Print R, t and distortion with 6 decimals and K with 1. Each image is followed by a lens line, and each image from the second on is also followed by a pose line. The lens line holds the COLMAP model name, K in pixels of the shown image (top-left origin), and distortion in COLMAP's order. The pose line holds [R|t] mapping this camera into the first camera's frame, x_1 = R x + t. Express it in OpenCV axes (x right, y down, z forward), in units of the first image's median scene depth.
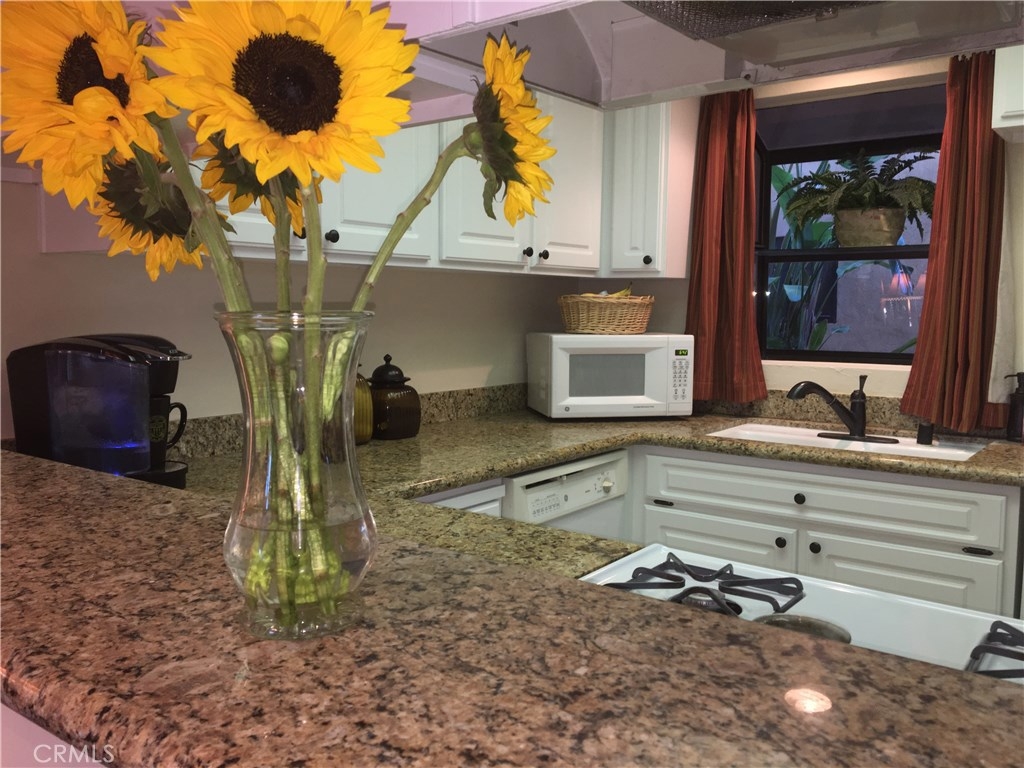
lens RADIAL K [[862.0, 0, 512.0], [0, 862.0, 384.0], [0, 0, 1]] dist [0.131980, -0.213181]
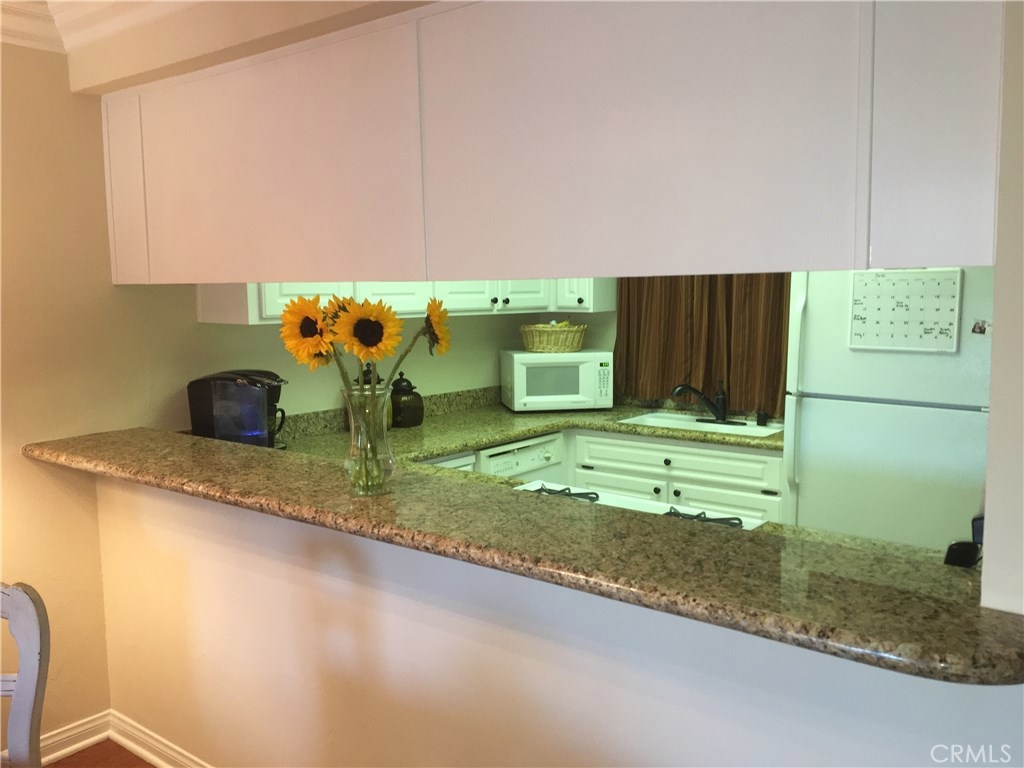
lens RADIAL K [[862.0, 0, 512.0], [0, 862.0, 384.0], [0, 0, 1]] dist [0.131980, -0.213181]
pose [[0.999707, -0.012933, -0.020459, 0.080572], [0.013324, 0.999728, 0.019130, -0.038166], [0.020206, -0.019397, 0.999608, -0.508203]]
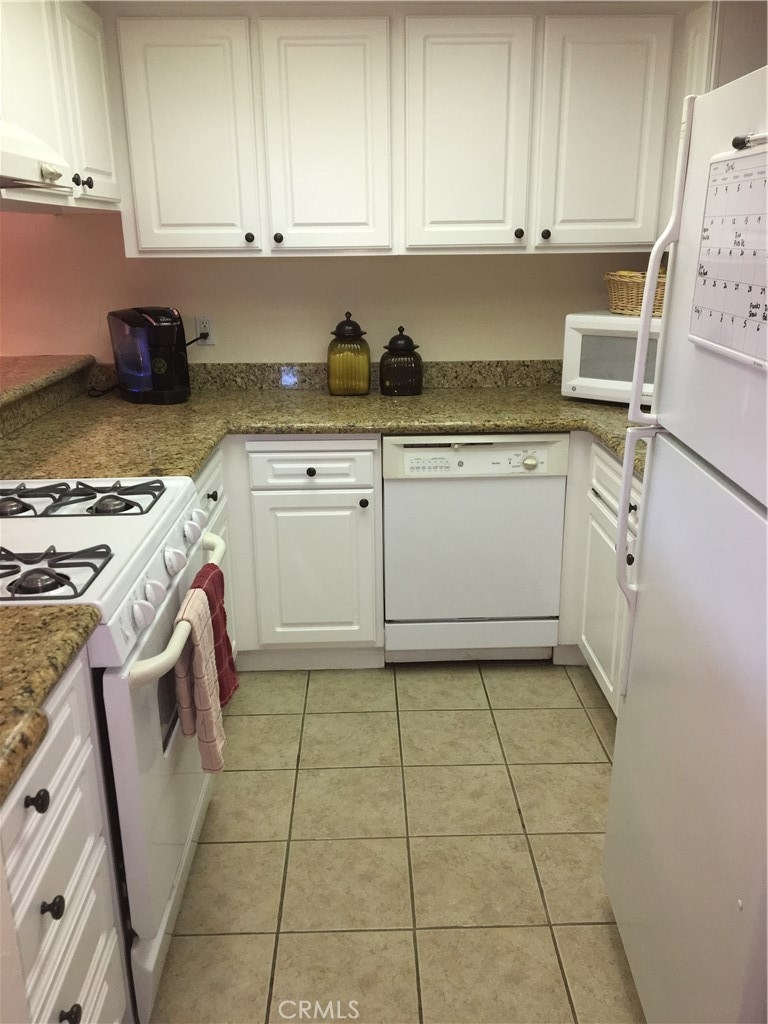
lens RADIAL K [[862.0, 0, 384.0], [0, 862.0, 512.0], [0, 0, 1]] dist [0.131980, -0.213181]
pose [[0.618171, 0.225244, -0.753080, 0.825701], [-0.057583, 0.968466, 0.242399, -0.075000], [0.783932, -0.106480, 0.611648, 0.189102]]
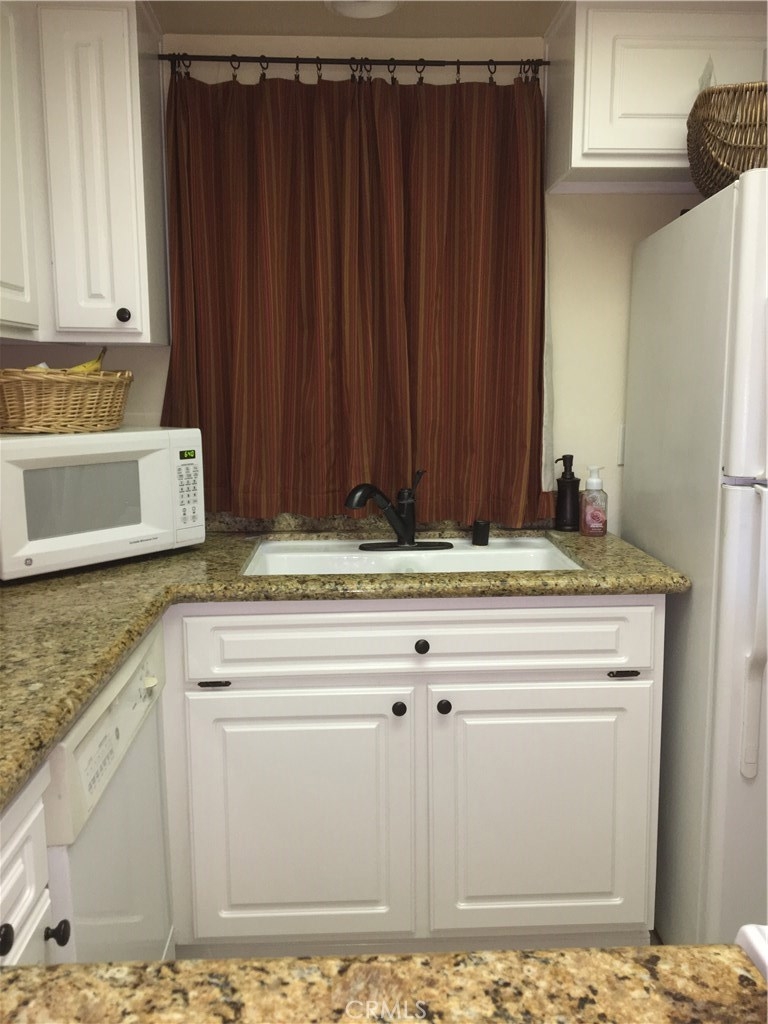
lens RADIAL K [[862.0, 0, 384.0], [0, 862.0, 512.0], [0, 0, 1]] dist [0.131980, -0.213181]
pose [[0.777498, -0.108000, 0.619543, -0.129766], [0.070187, 0.993891, 0.085175, -0.044220], [-0.624957, -0.022740, 0.780328, 0.418744]]
